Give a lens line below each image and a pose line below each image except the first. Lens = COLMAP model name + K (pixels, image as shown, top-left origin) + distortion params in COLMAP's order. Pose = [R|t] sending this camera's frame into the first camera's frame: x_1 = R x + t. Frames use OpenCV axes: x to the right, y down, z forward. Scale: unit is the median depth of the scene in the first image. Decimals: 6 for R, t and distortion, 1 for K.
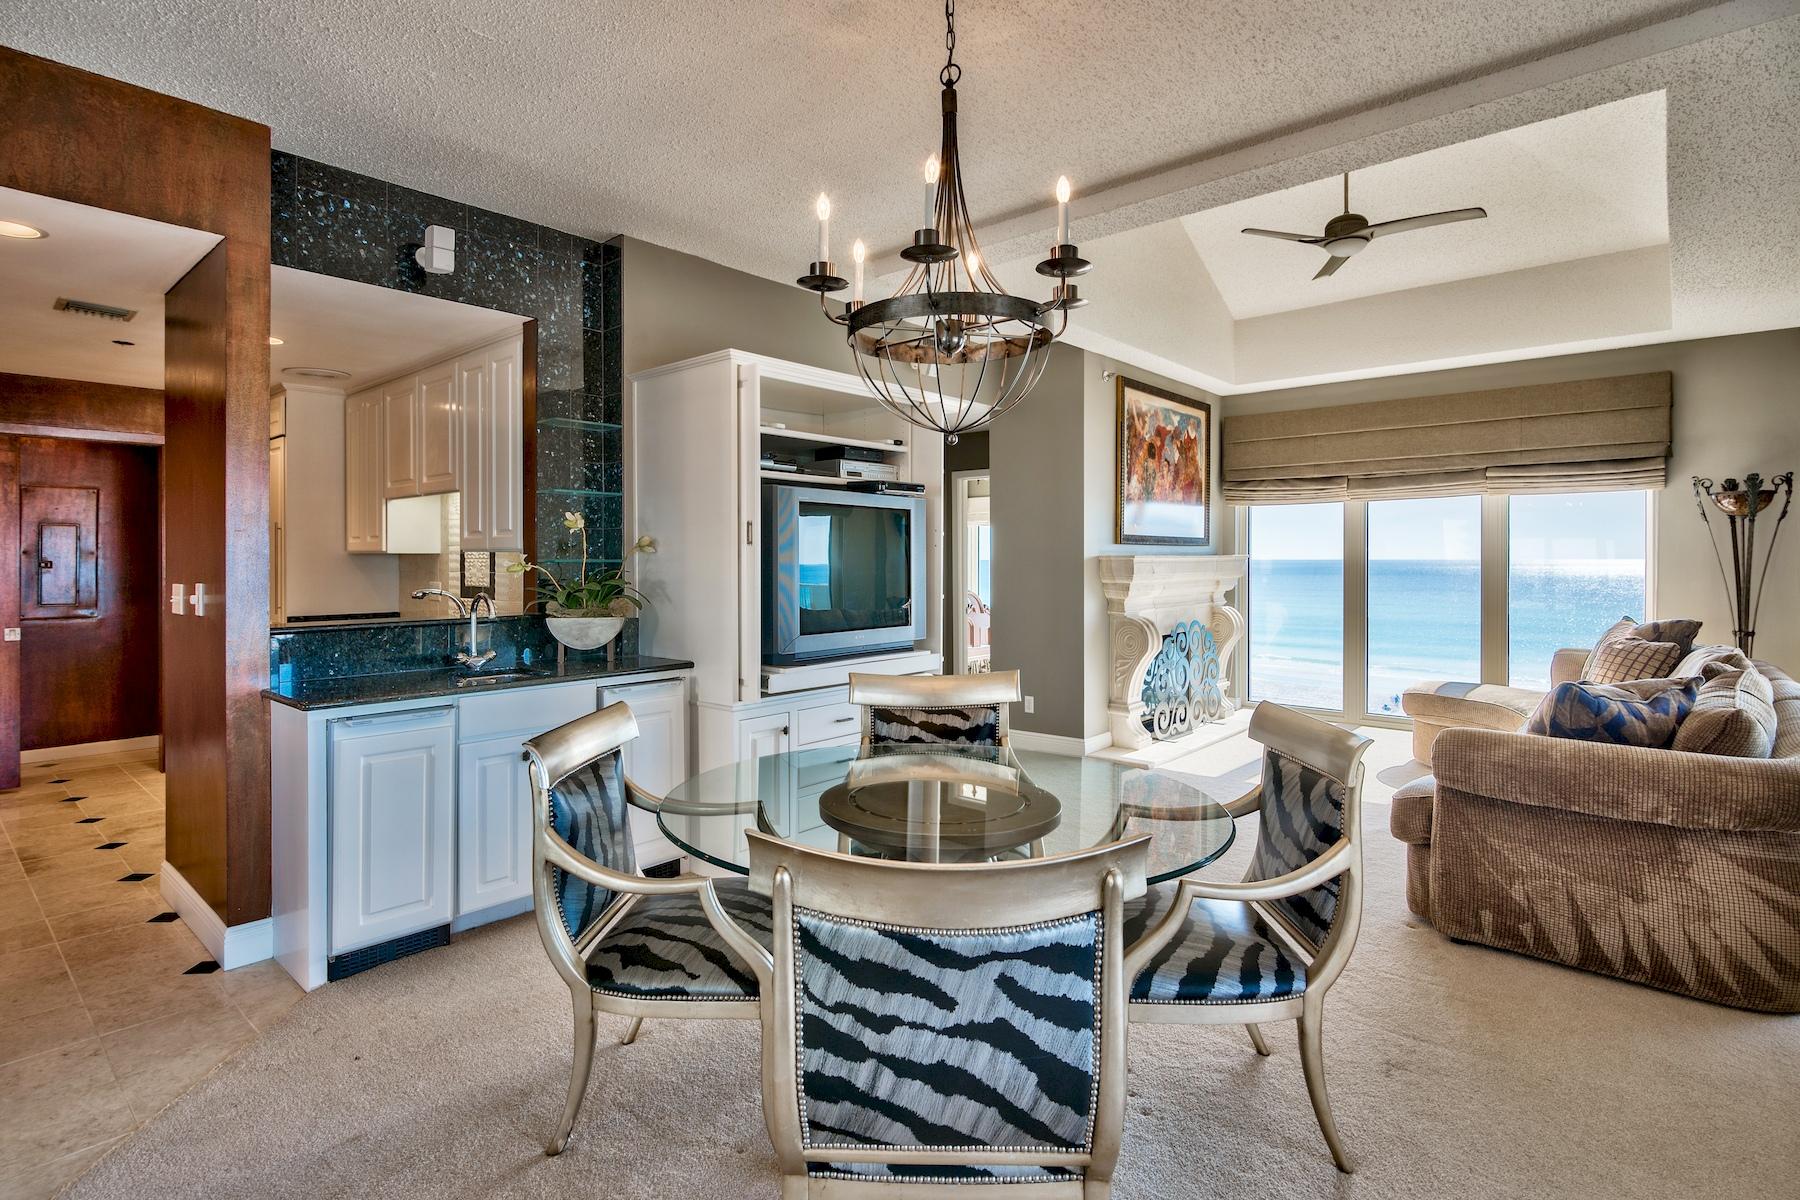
lens RADIAL K [[934.7, 0, 904.8], [0, 934.7, 581.0], [0, 0, 1]] dist [0.001310, 0.002352]
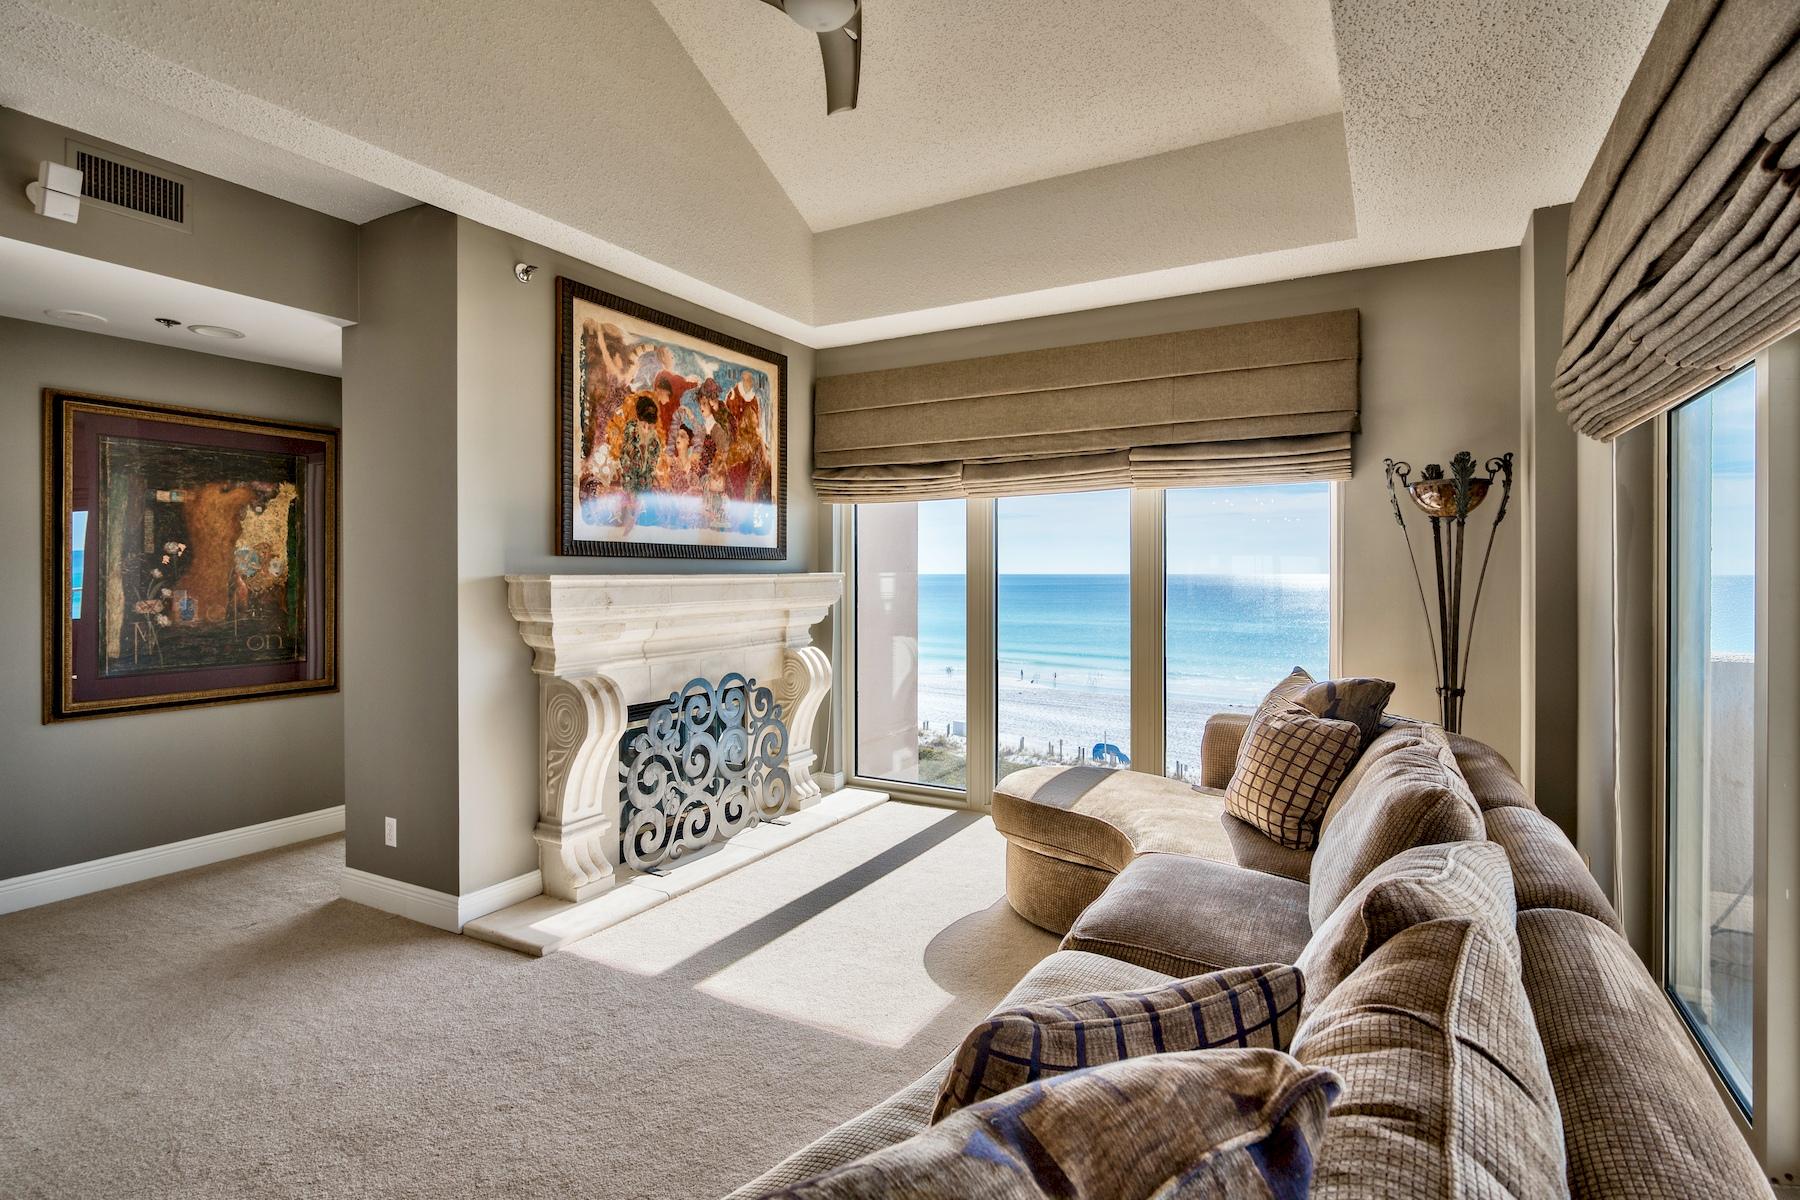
lens RADIAL K [[934.7, 0, 896.5], [0, 934.7, 596.0], [0, 0, 1]] dist [0.001310, 0.002352]
pose [[0.980145, -0.003703, 0.198247, 0.316989], [0.003589, 0.999993, 0.000935, -0.013009], [-0.198249, -0.000205, 0.980152, 0.357971]]
